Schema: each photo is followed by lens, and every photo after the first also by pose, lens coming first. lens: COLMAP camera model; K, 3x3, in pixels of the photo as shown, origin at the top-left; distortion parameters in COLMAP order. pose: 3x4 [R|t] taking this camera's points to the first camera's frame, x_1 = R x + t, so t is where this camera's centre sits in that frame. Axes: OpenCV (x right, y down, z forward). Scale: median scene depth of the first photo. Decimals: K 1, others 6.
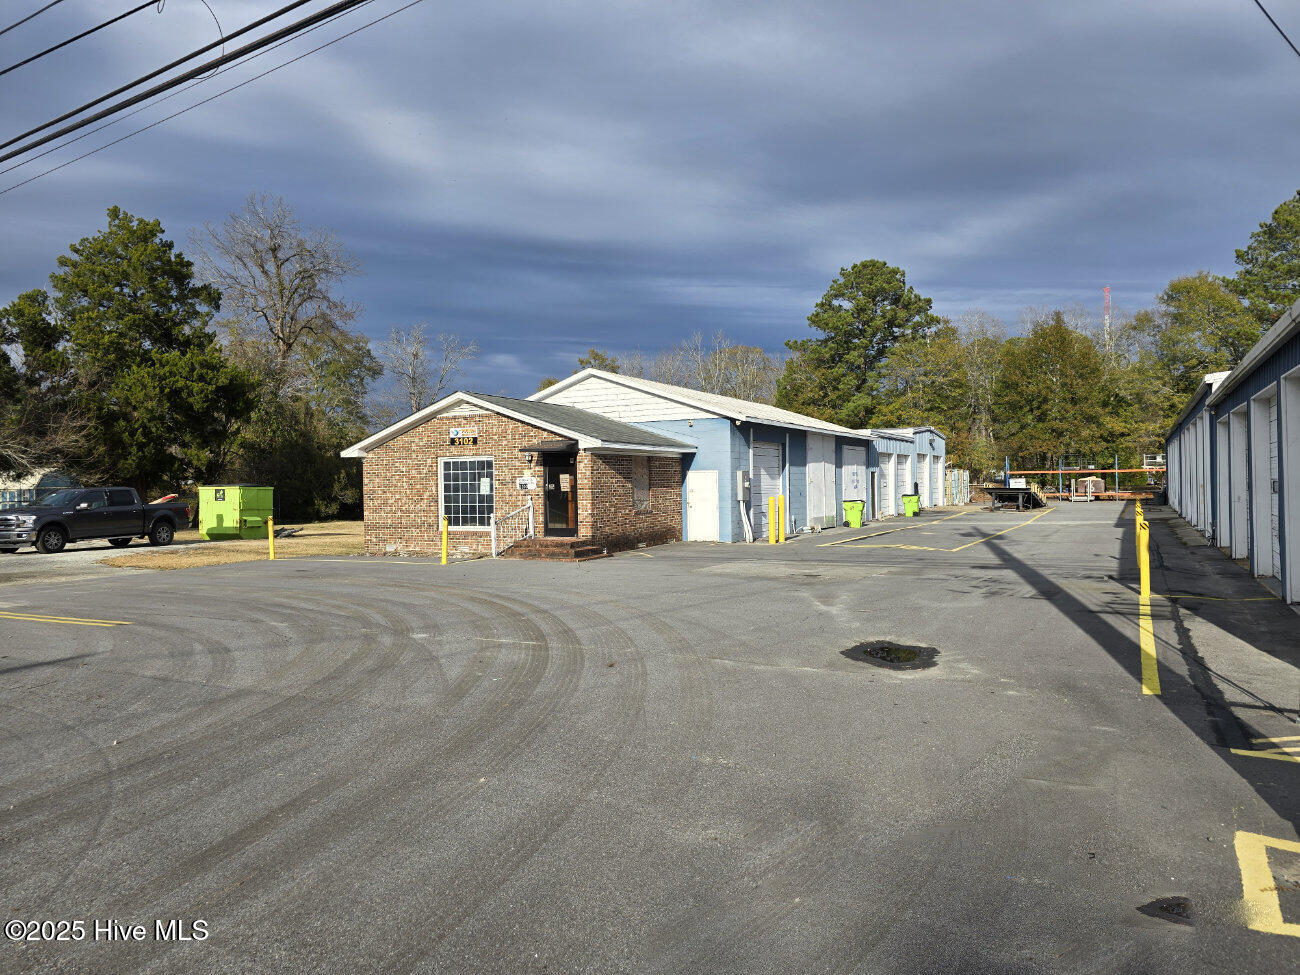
lens RADIAL K [[847.0, 0, 650.0], [0, 847.0, 487.5], [0, 0, 1]] dist [0.060553, -0.002561]
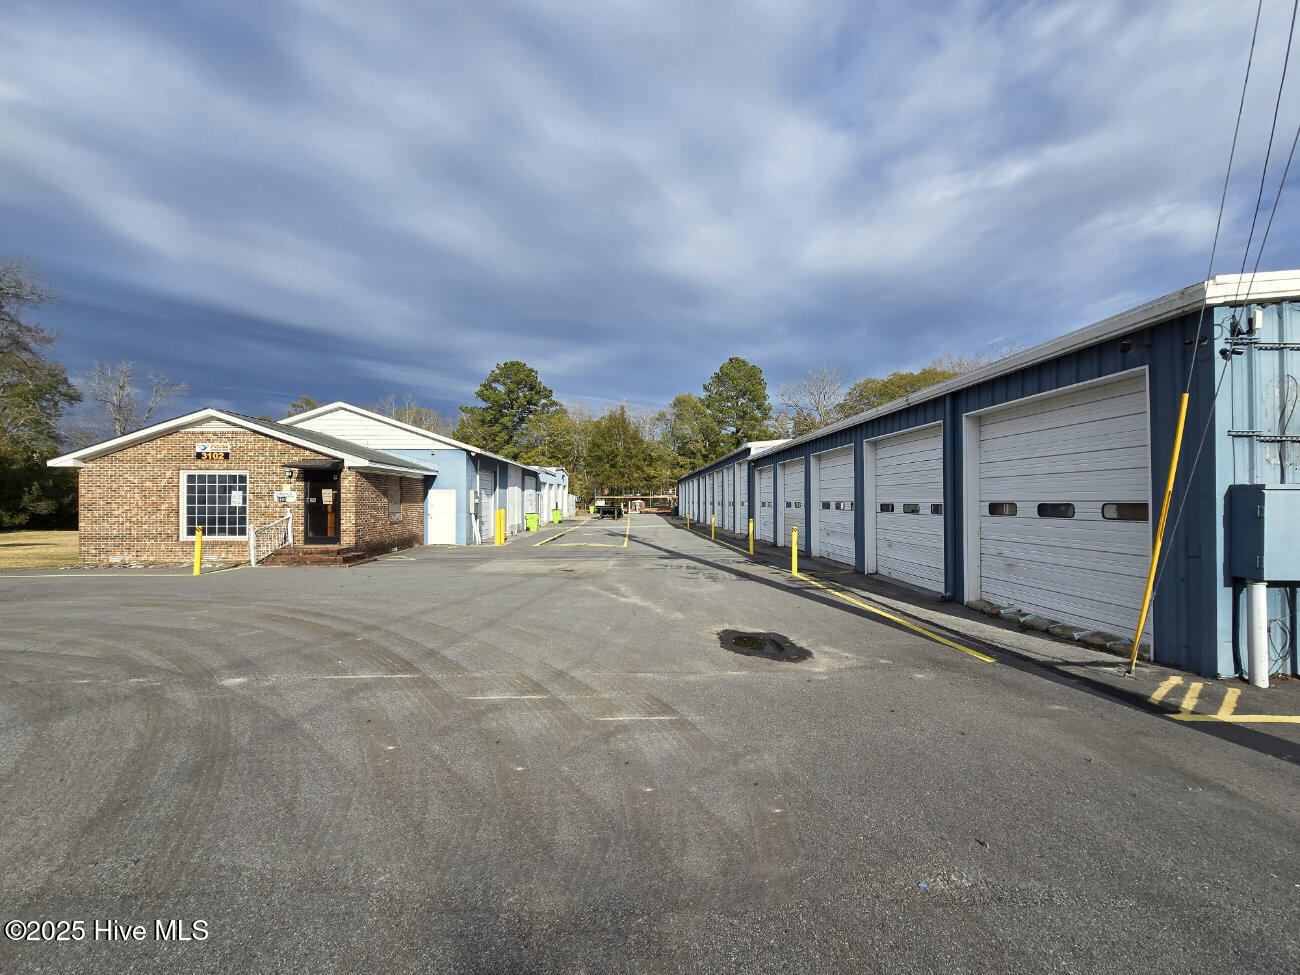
lens RADIAL K [[528.3, 0, 640.2], [0, 528.3, 498.0], [0, 0, 1]] dist [-0.002179, 0.000367]
pose [[0.869199, 0.017512, 0.494152, -0.078506], [-0.010600, 0.999803, -0.016787, 0.003348], [-0.494349, 0.009353, 0.869213, 0.162208]]
